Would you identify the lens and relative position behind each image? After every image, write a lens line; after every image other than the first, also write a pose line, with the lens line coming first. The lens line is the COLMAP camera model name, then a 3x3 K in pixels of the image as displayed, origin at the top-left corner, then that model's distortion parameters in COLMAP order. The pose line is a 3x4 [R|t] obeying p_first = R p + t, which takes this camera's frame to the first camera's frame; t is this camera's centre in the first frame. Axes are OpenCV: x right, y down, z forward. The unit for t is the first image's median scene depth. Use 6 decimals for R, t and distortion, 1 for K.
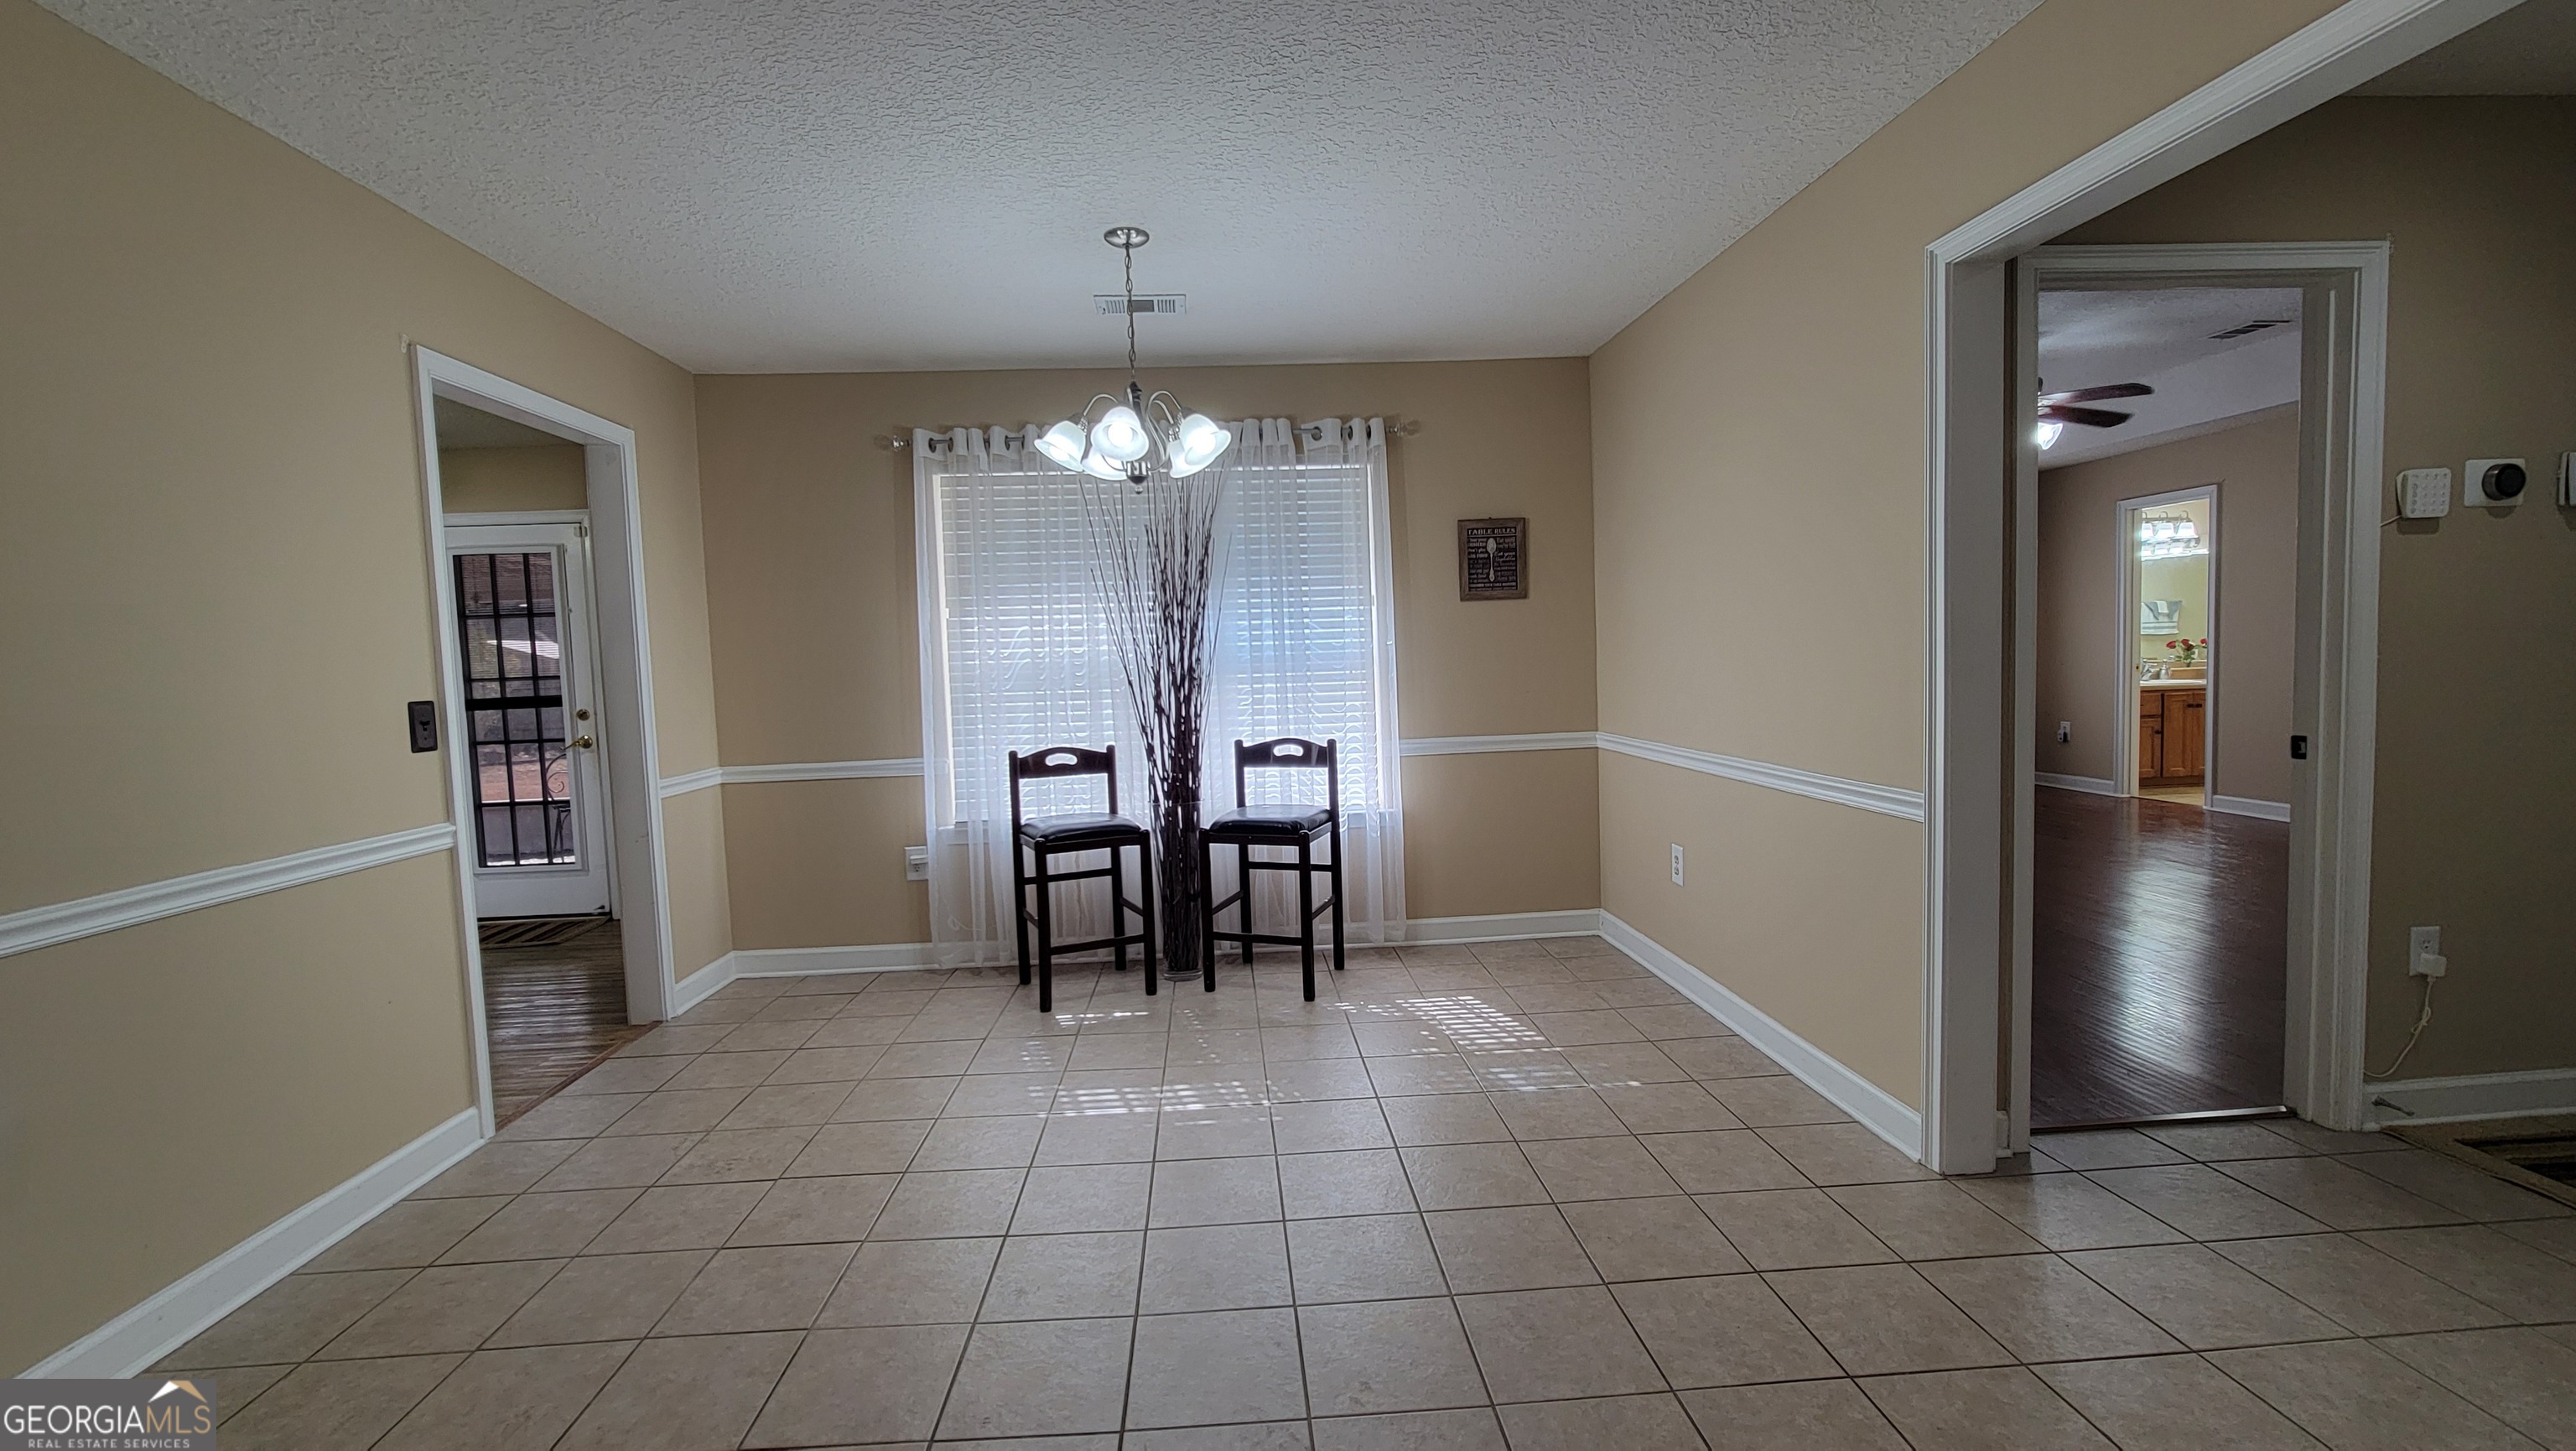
lens RADIAL K [[1058.3, 0, 1265.0], [0, 1058.3, 725.2], [0, 0, 1]] dist [-0.002672, 0.000370]
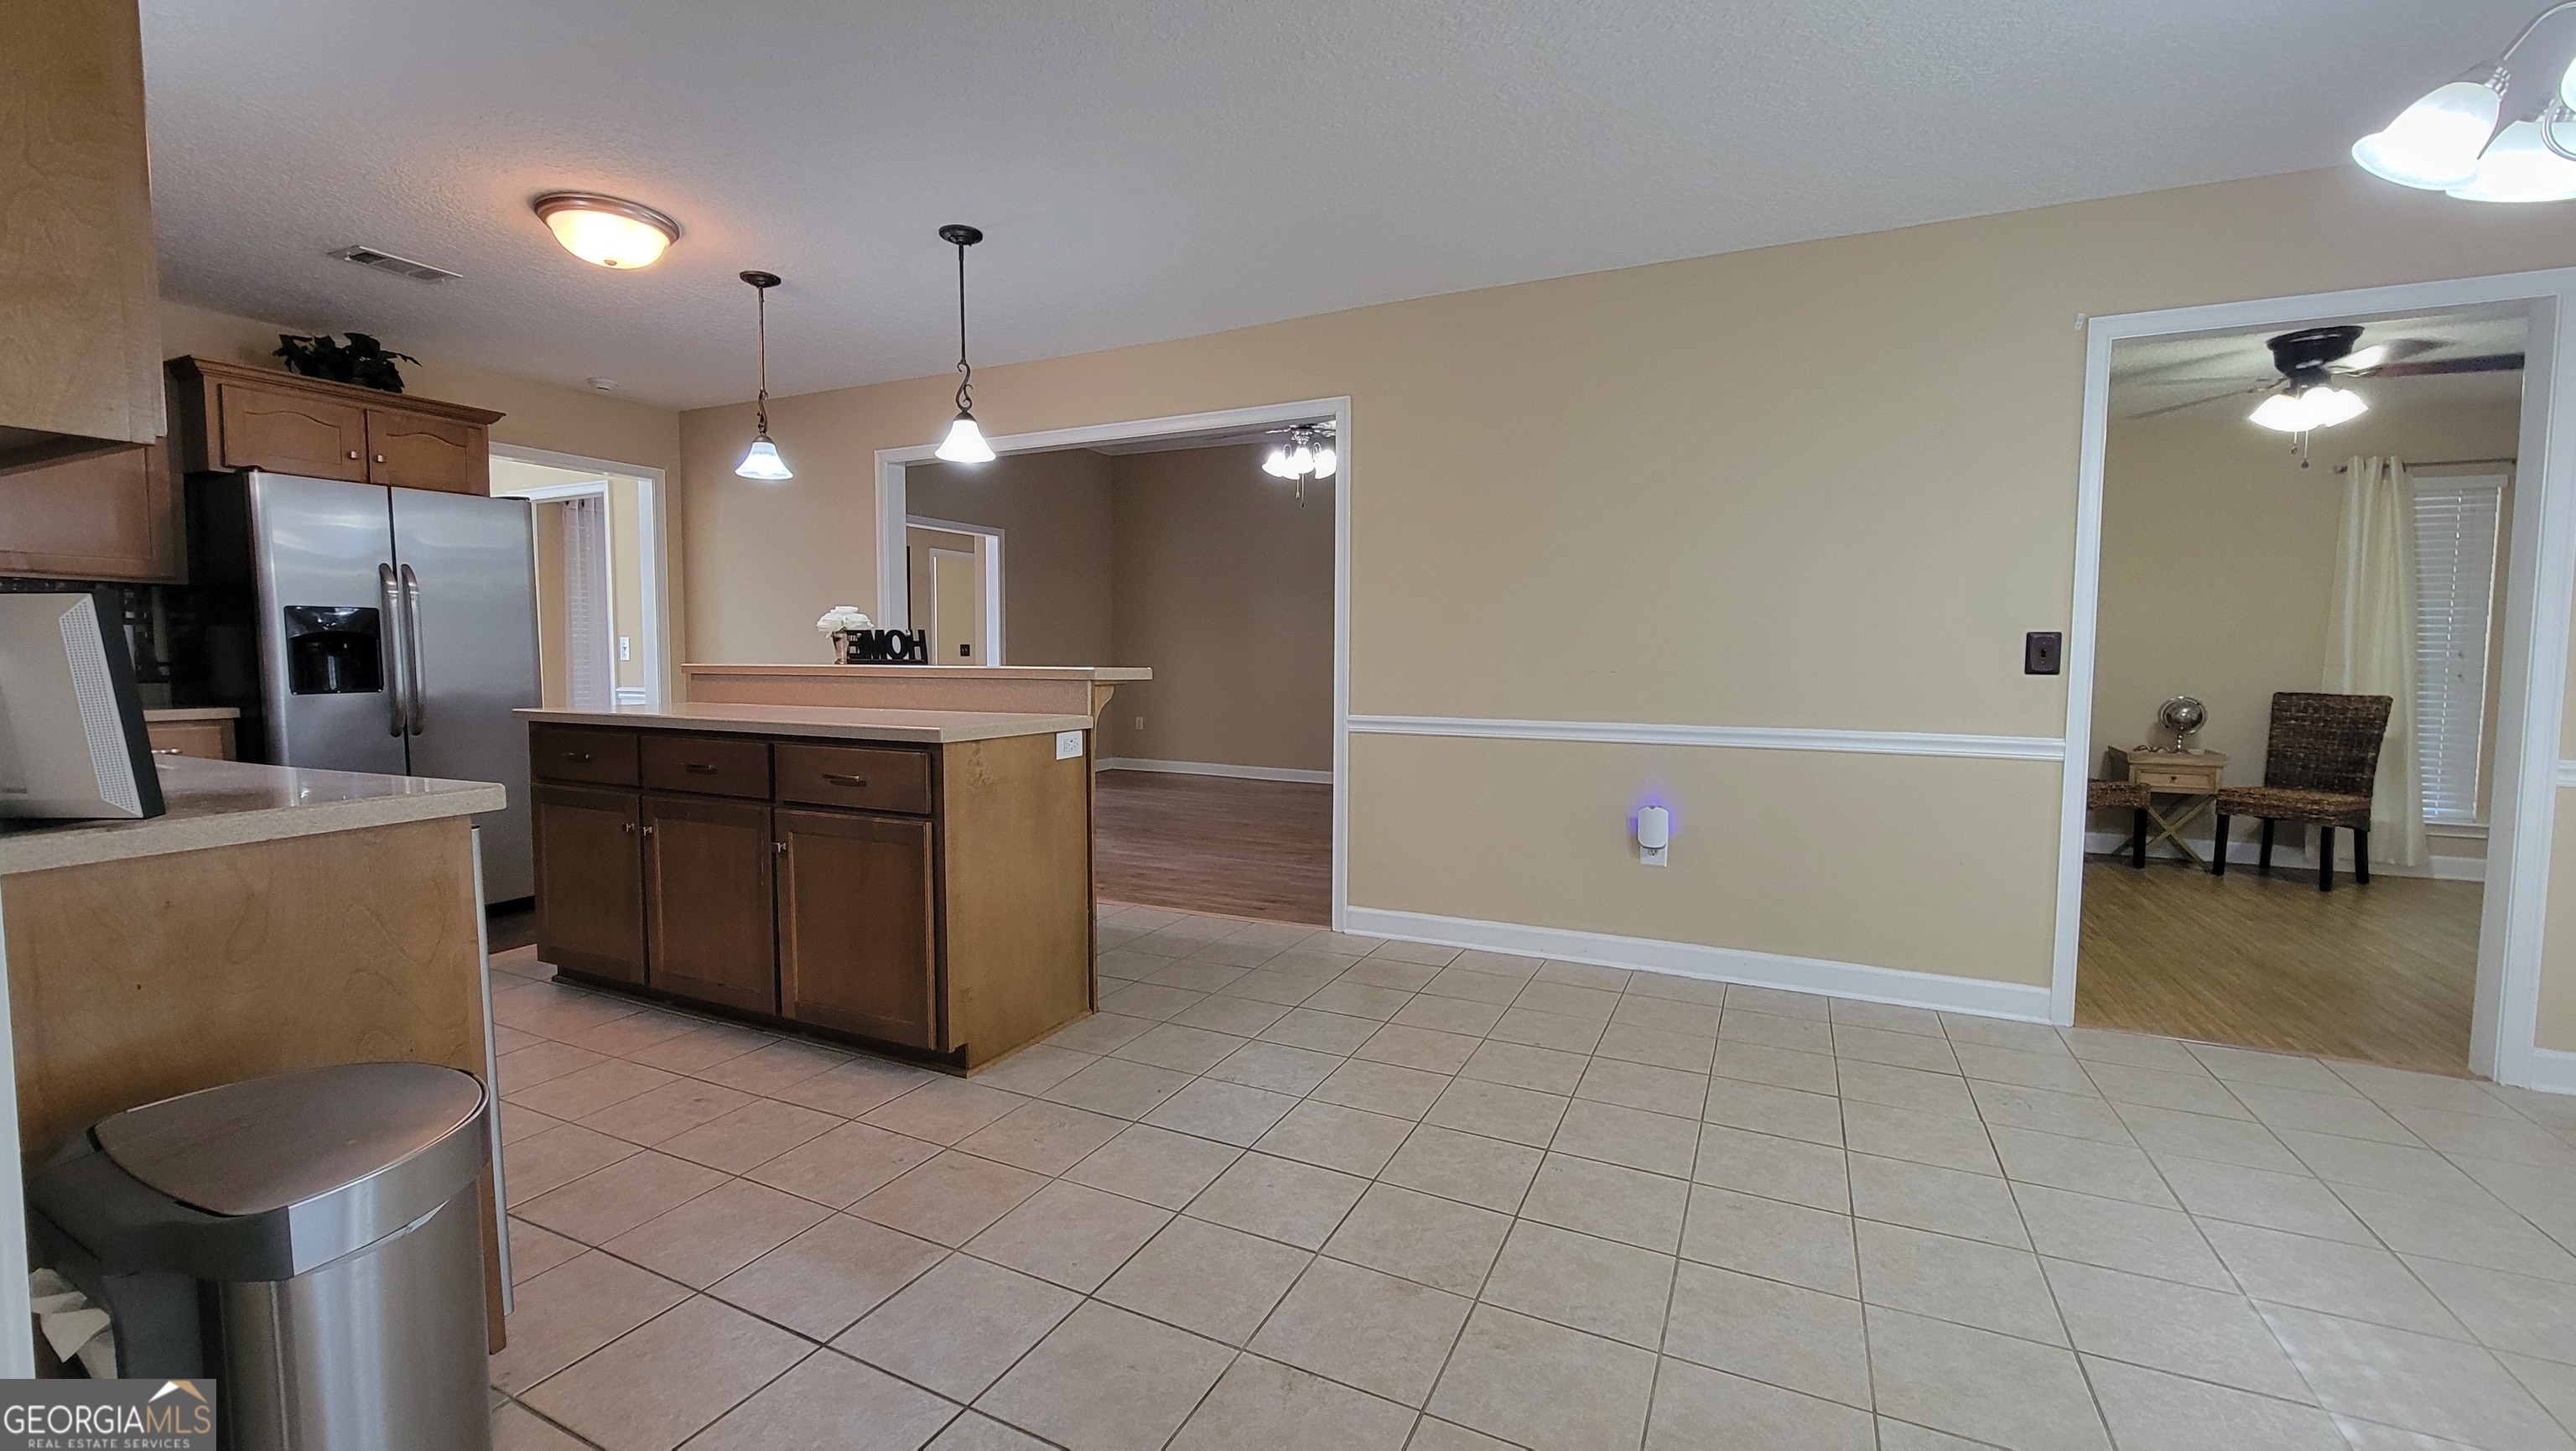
lens RADIAL K [[1055.3, 0, 1271.8], [0, 1055.3, 721.2], [0, 0, 1]] dist [-0.004769, -0.000282]
pose [[-0.487446, 0.087298, -0.868778, 0.460756], [-0.045188, 0.991134, 0.124946, -0.022616], [0.871983, 0.100163, -0.479179, 0.576660]]
